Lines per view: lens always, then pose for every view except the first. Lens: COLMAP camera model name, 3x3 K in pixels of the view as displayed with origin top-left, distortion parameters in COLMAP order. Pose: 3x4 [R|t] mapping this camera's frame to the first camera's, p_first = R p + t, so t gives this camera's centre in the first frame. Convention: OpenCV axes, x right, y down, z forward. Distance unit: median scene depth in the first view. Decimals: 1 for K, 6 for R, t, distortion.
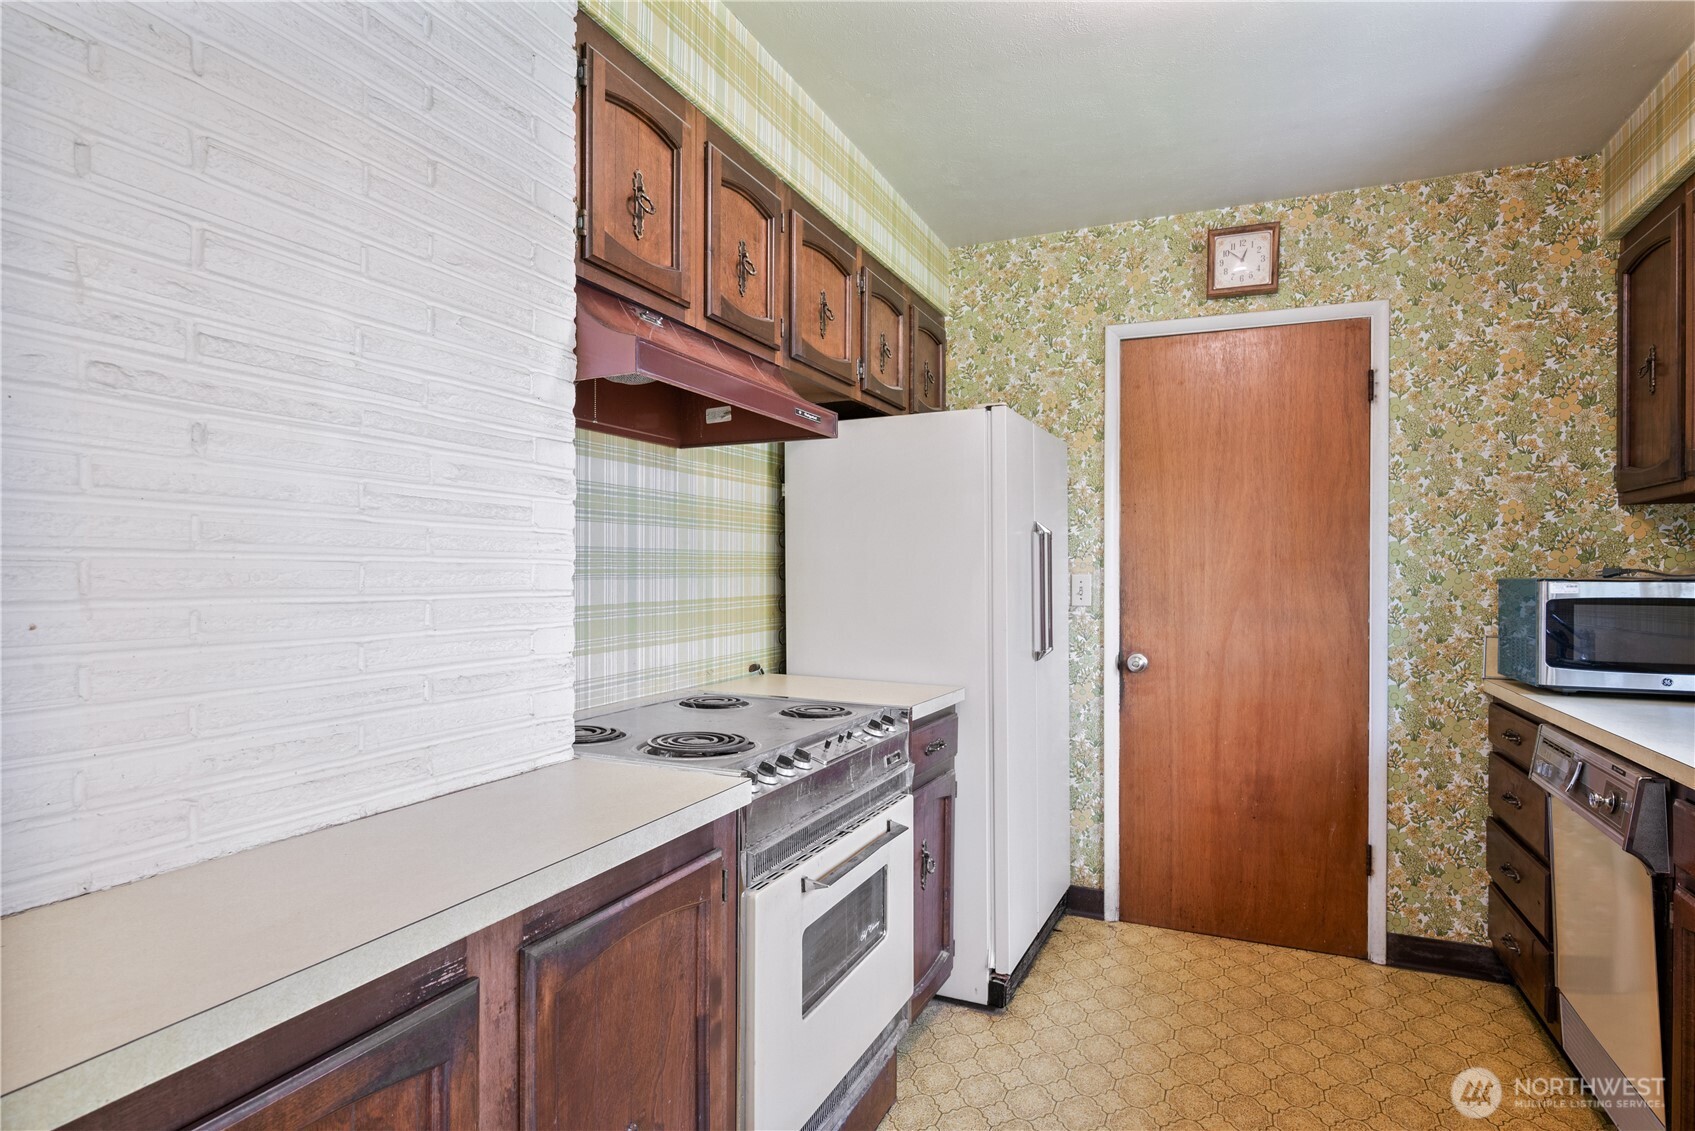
lens RADIAL K [[892.0, 0, 848.1], [0, 892.0, 575.9], [0, 0, 1]] dist [-0.000125, -0.000433]
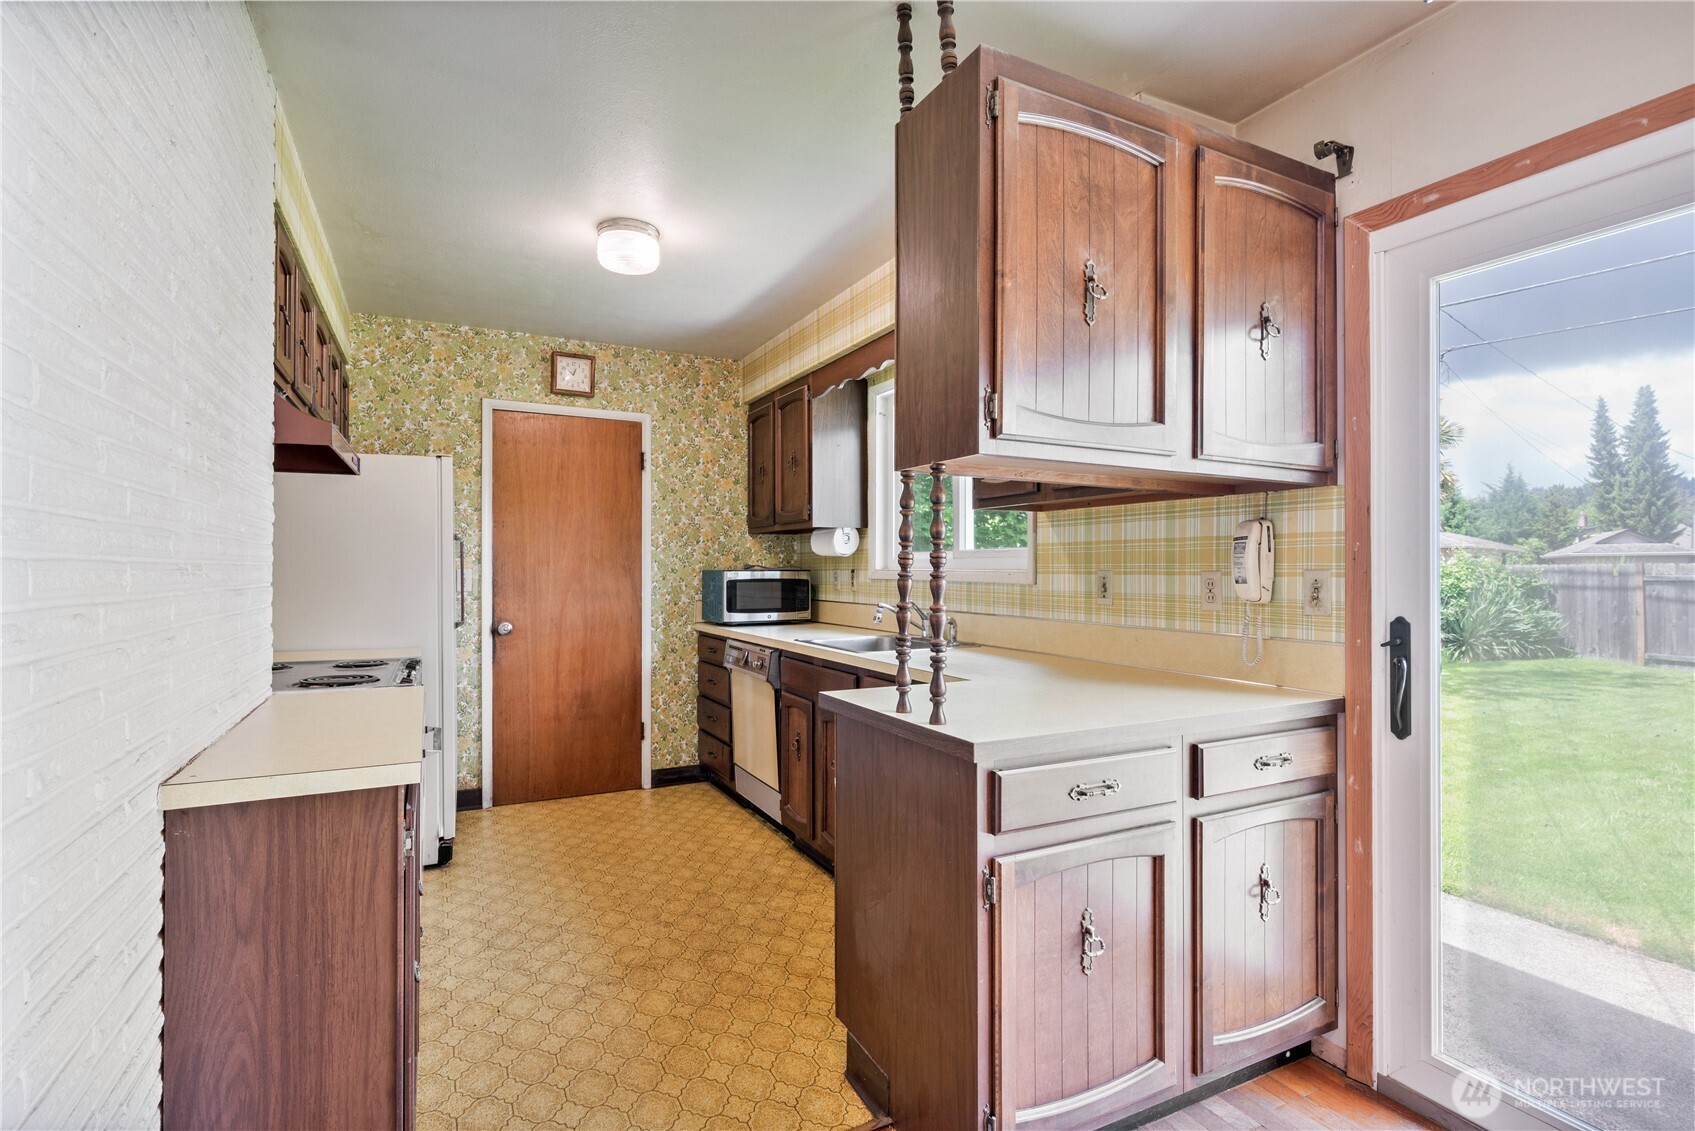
lens RADIAL K [[813.6, 0, 848.0], [0, 813.6, 561.9], [0, 0, 1]] dist [-0.000533, -0.000134]
pose [[0.632127, 0.001478, 0.774863, -0.392448], [0.006019, 0.999959, -0.006818, -0.000942], [-0.774841, 0.008974, 0.632092, -0.321152]]
